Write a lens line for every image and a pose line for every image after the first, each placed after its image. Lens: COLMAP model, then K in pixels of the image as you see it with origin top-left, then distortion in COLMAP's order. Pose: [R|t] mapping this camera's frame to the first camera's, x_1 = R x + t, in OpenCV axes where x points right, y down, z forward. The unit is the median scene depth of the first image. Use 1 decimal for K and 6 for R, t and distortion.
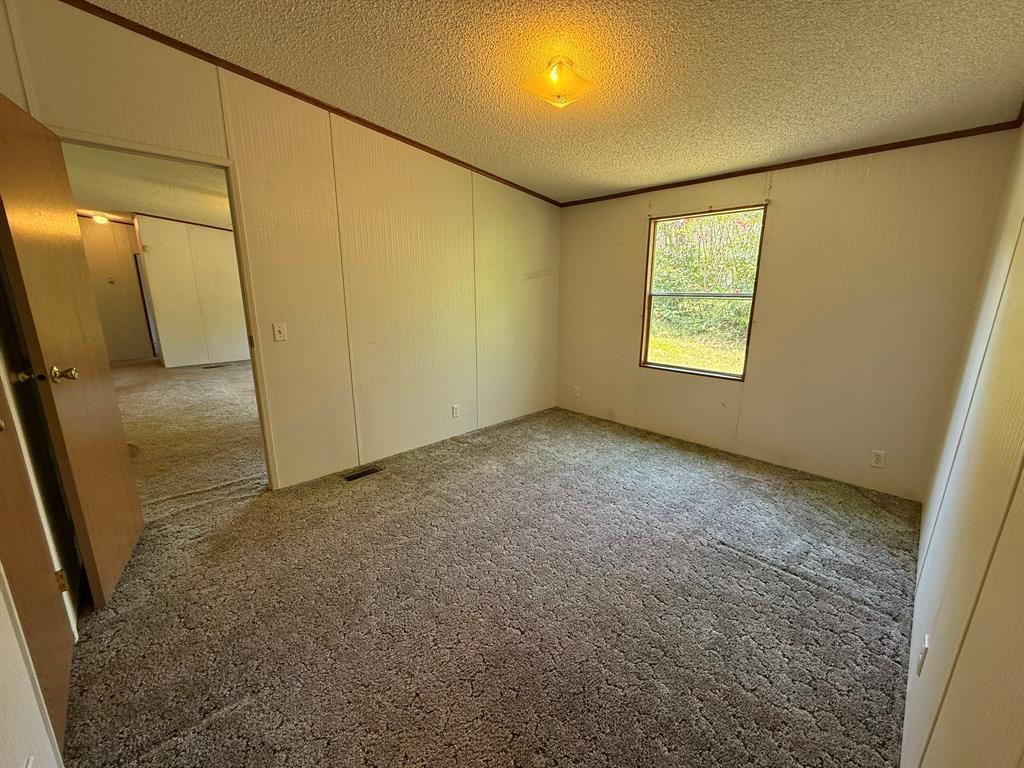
lens RADIAL K [[416.1, 0, 512.0], [0, 416.1, 384.0], [0, 0, 1]] dist [-0.000755, -0.000047]
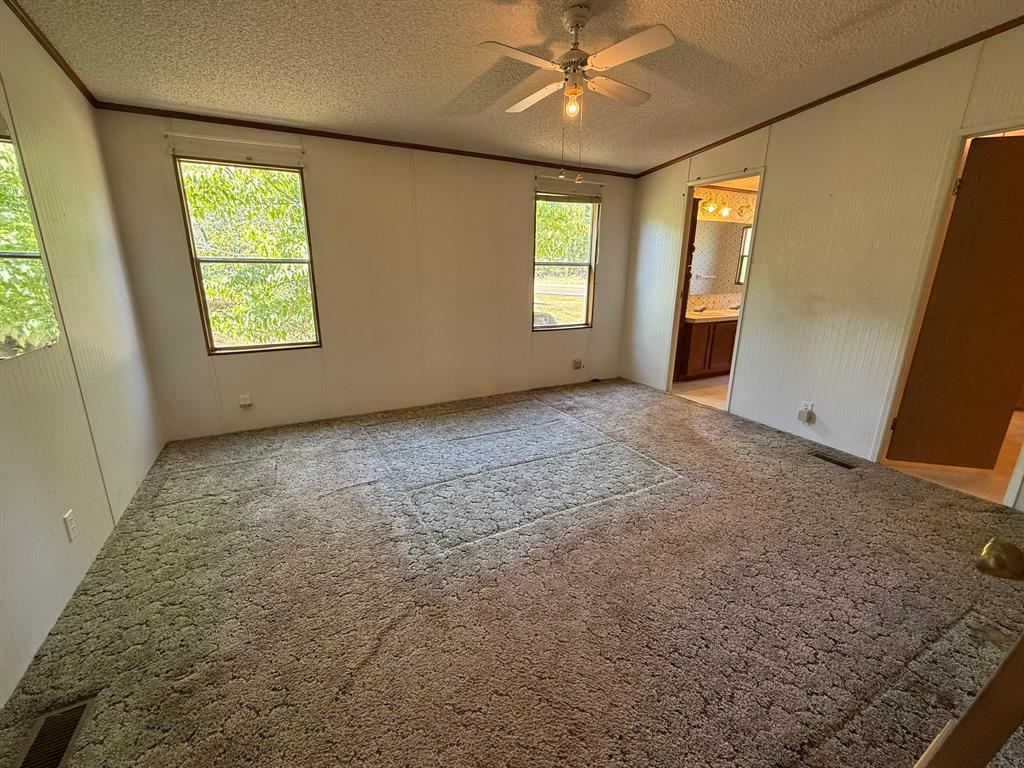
lens RADIAL K [[407.6, 0, 512.7], [0, 407.6, 365.6], [0, 0, 1]] dist [0.000658, 0.000053]
pose [[0.278144, -0.236387, 0.930998, -0.249874], [0.194221, 0.963065, 0.186504, -0.058212], [-0.940699, 0.128945, 0.313783, 0.264613]]
